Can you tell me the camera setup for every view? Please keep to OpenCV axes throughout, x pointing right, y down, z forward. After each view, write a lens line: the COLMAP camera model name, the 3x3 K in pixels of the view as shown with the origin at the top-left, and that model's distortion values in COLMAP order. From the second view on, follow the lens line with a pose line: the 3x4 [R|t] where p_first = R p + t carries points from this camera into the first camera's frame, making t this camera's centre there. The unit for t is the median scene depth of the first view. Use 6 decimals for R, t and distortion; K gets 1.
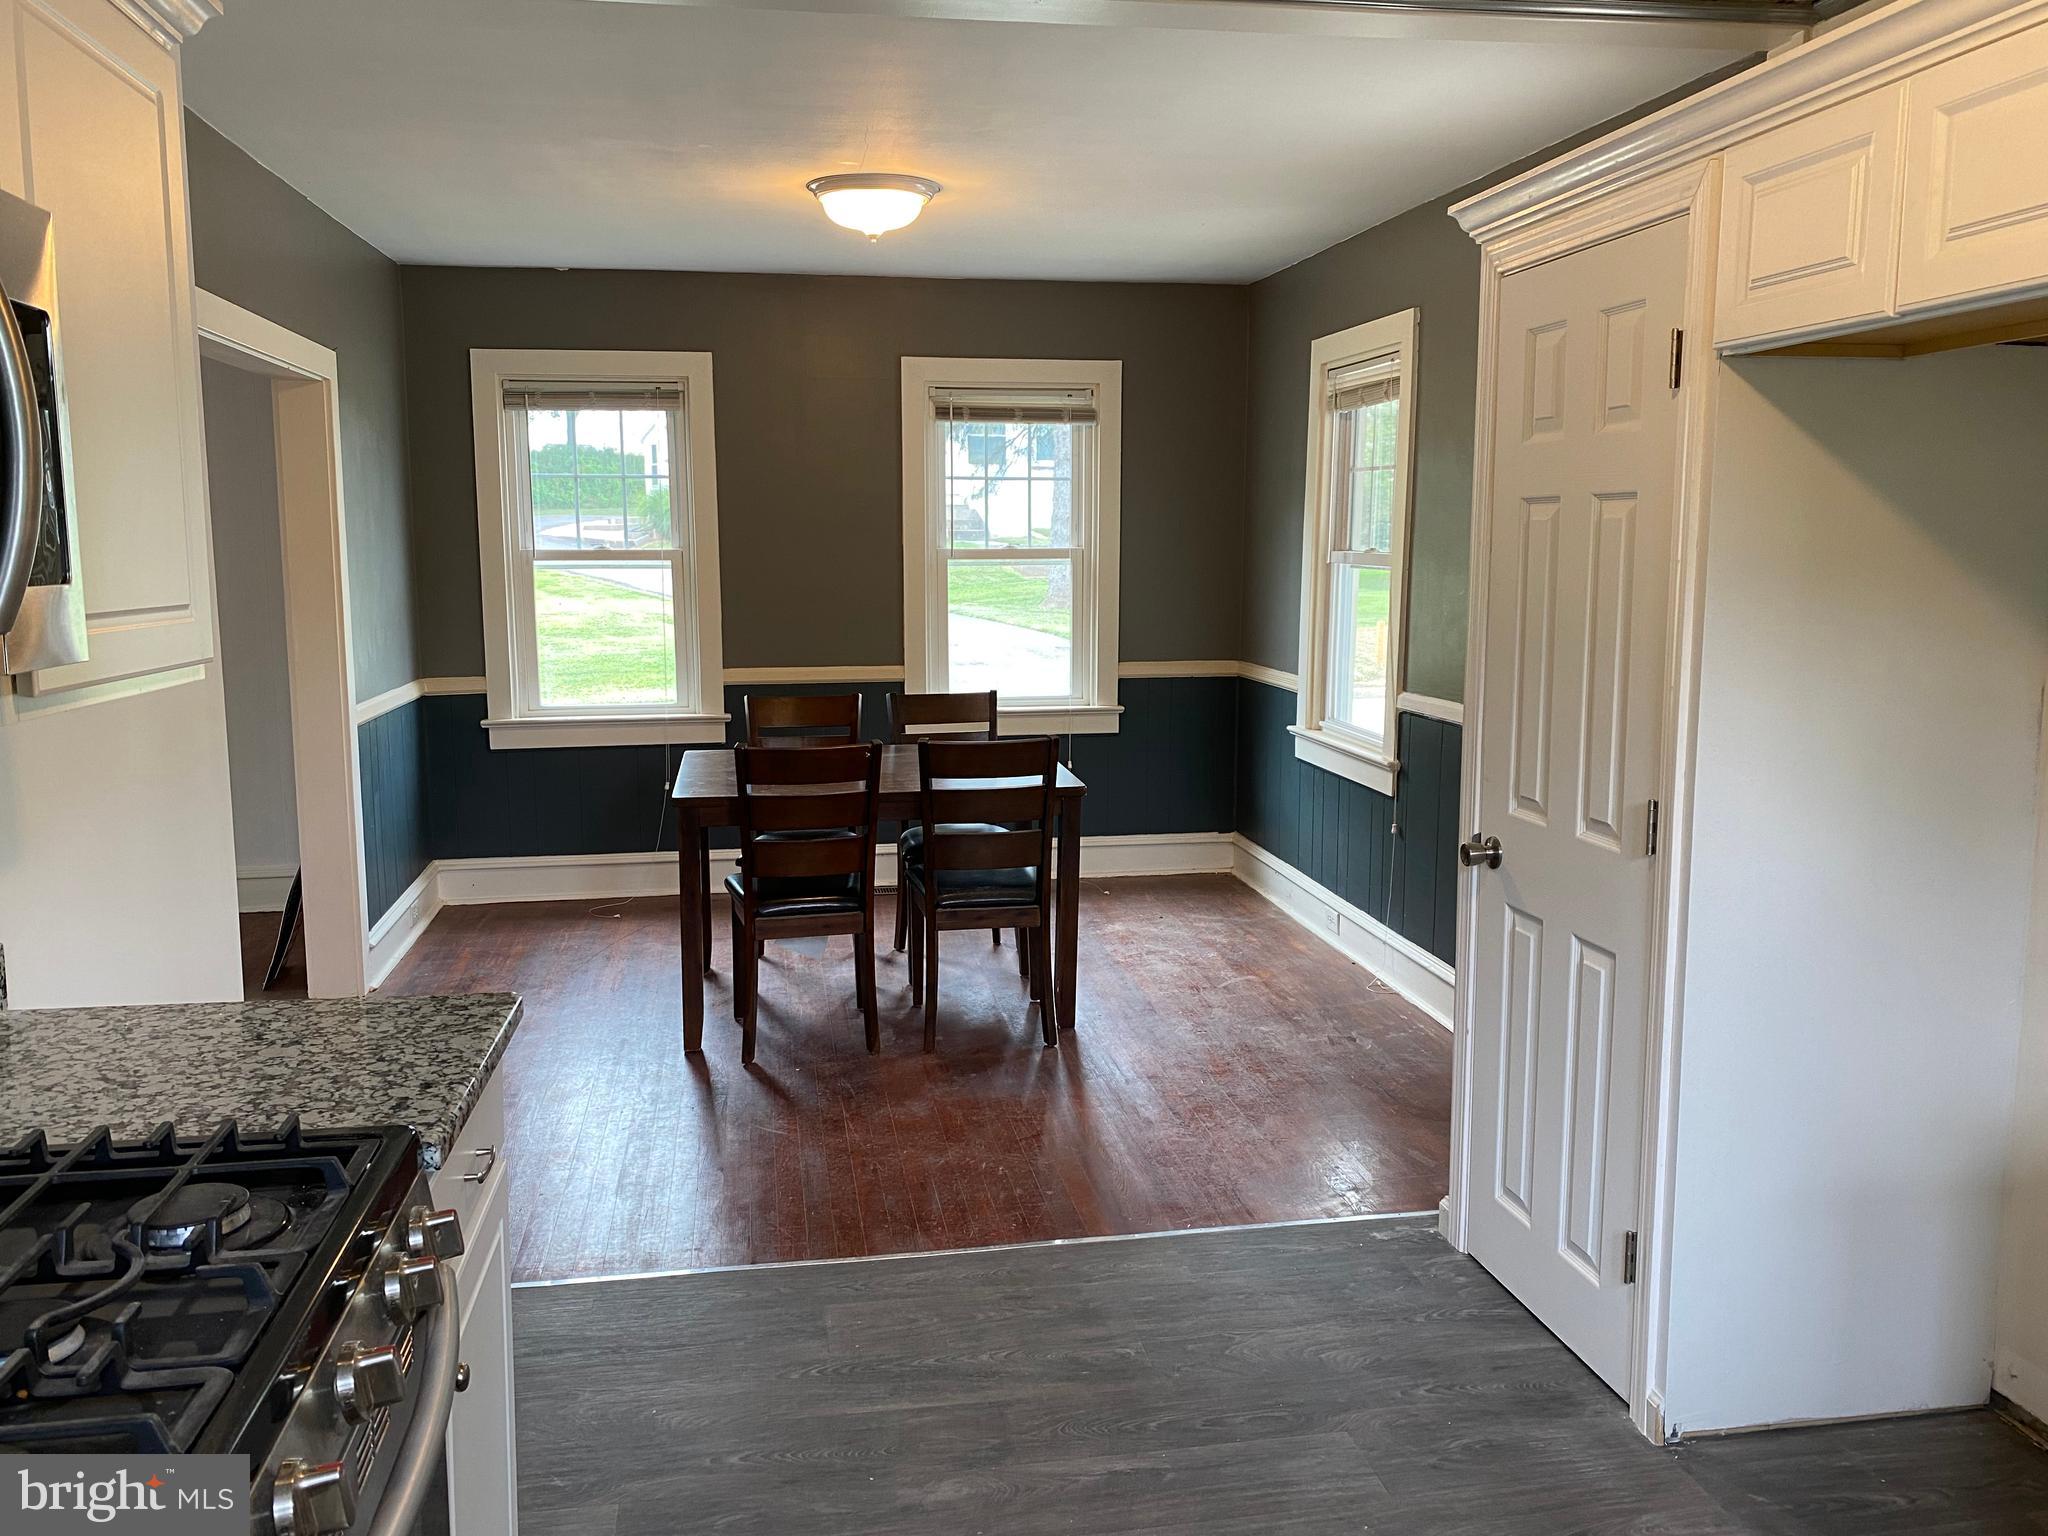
lens RADIAL K [[1577.0, 0, 1022.8], [0, 1577.0, 758.0], [0, 0, 1]] dist [0.055722, -0.048979]
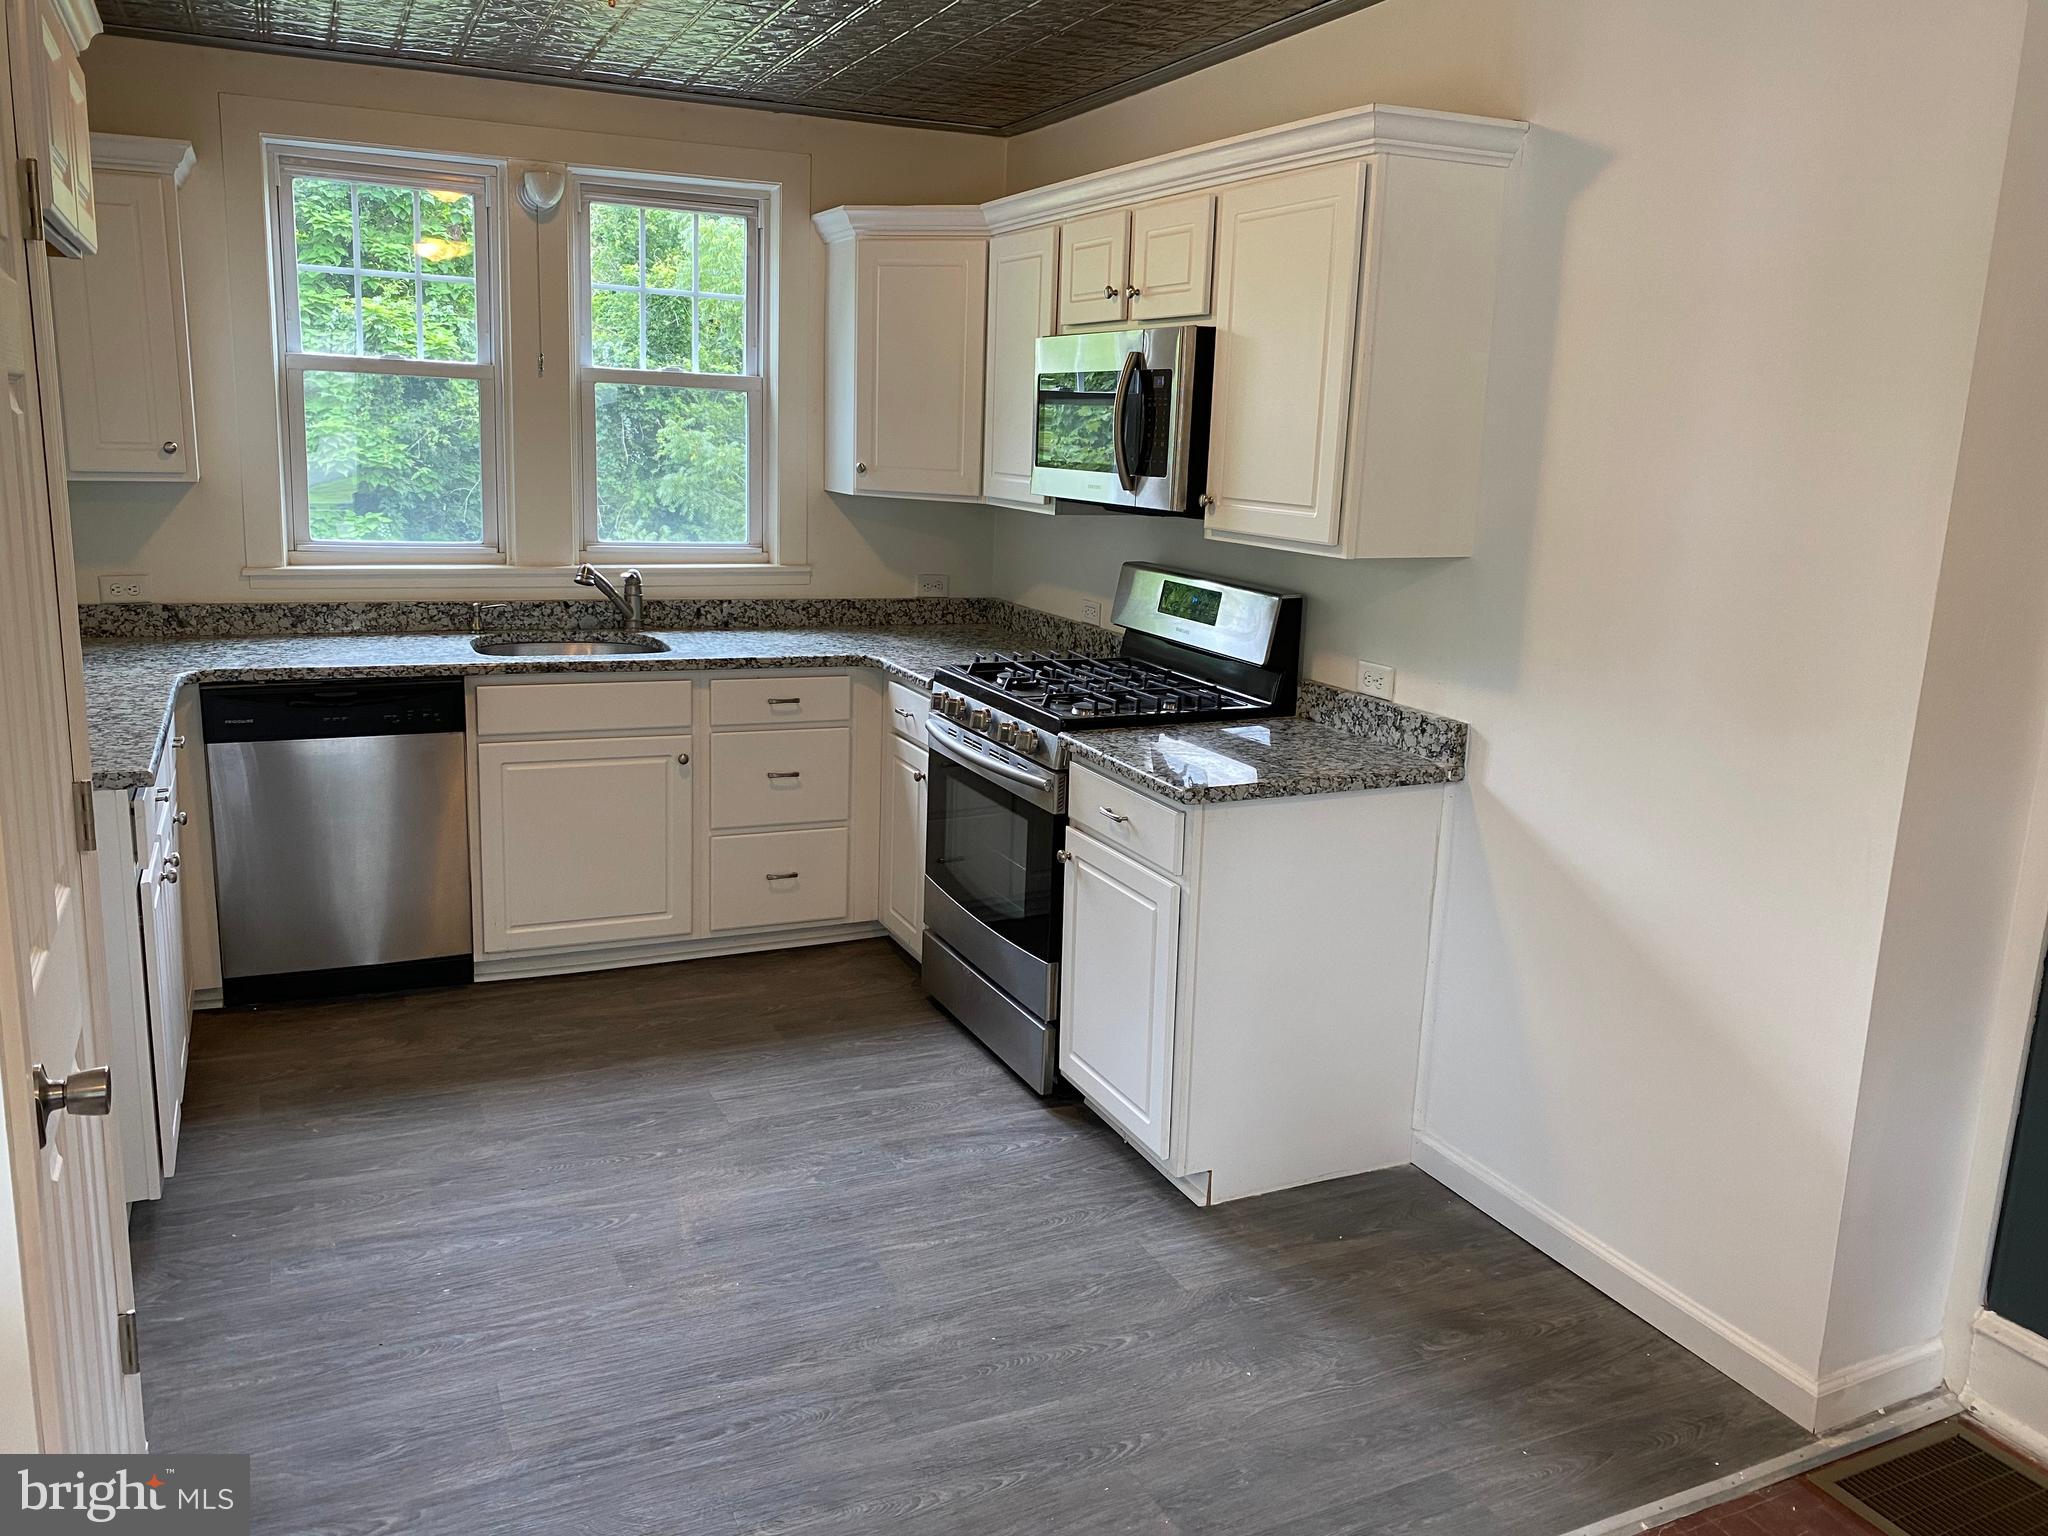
lens RADIAL K [[1577.0, 0, 1037.1], [0, 1577.0, 753.3], [0, 0, 1]] dist [0.055722, -0.048979]
pose [[-0.961471, 0.021511, -0.274064, 0.208522], [-0.072310, 0.942039, 0.327617, -0.352342], [0.265227, 0.334812, -0.904188, 2.358004]]
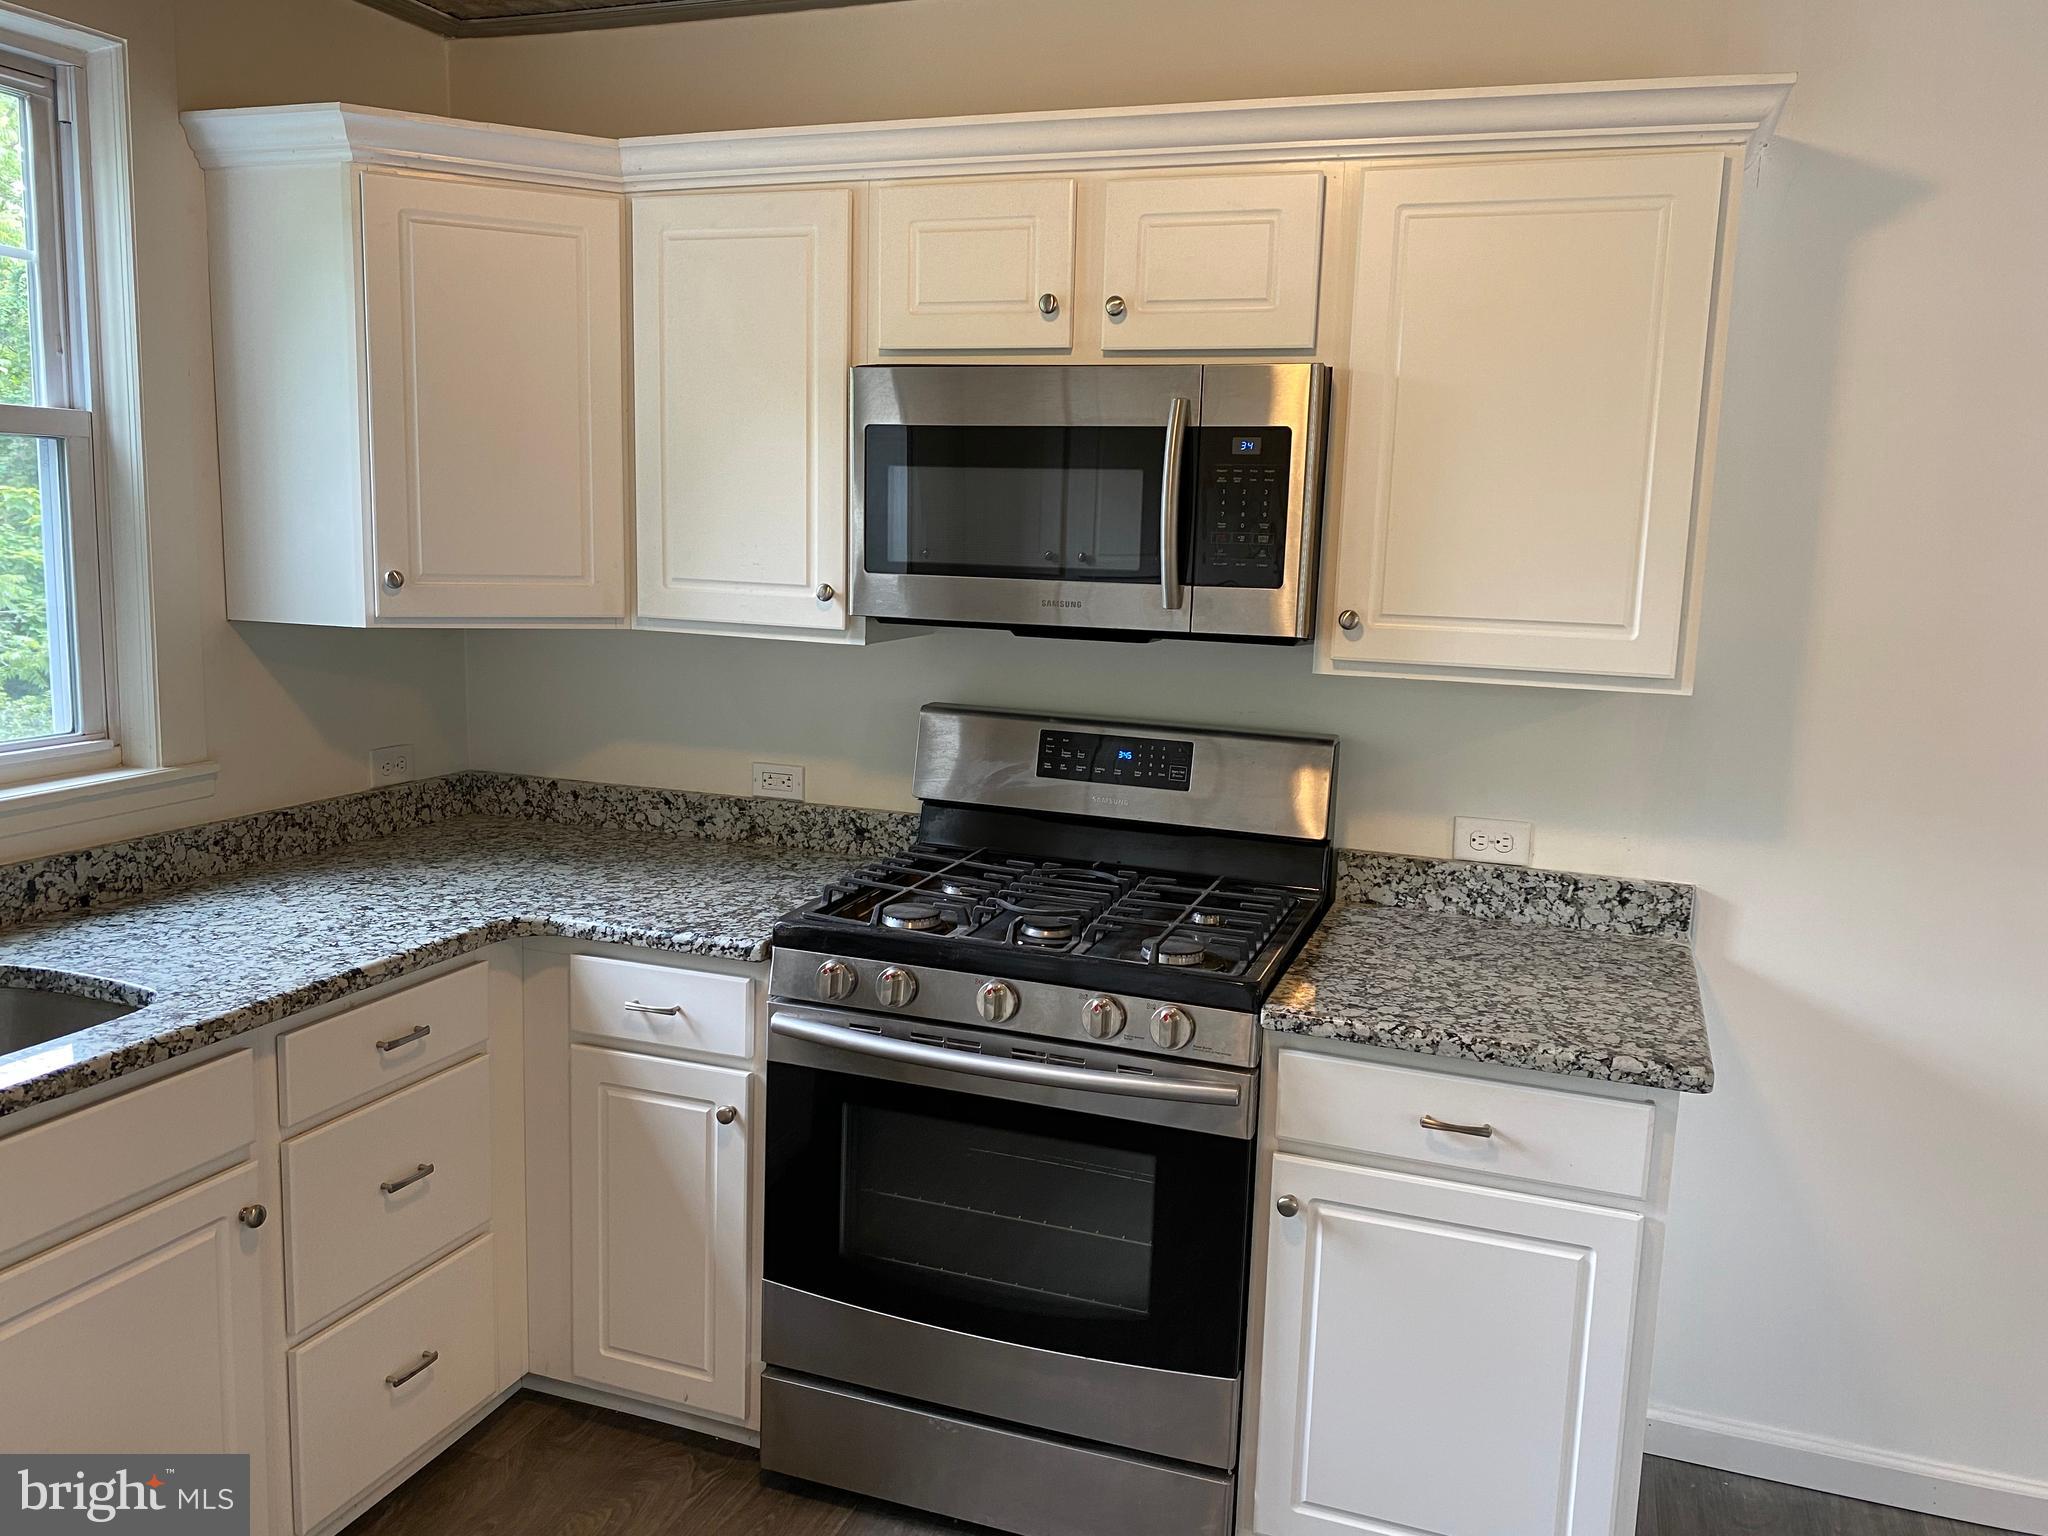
lens RADIAL K [[1577.0, 0, 1032.7], [0, 1577.0, 736.3], [0, 0, 1]] dist [0.055722, -0.048979]
pose [[-0.493446, 0.108506, -0.862982, 0.686966], [-0.143759, 0.968367, 0.203957, -0.181636], [0.857814, 0.224703, -0.462238, 1.112042]]
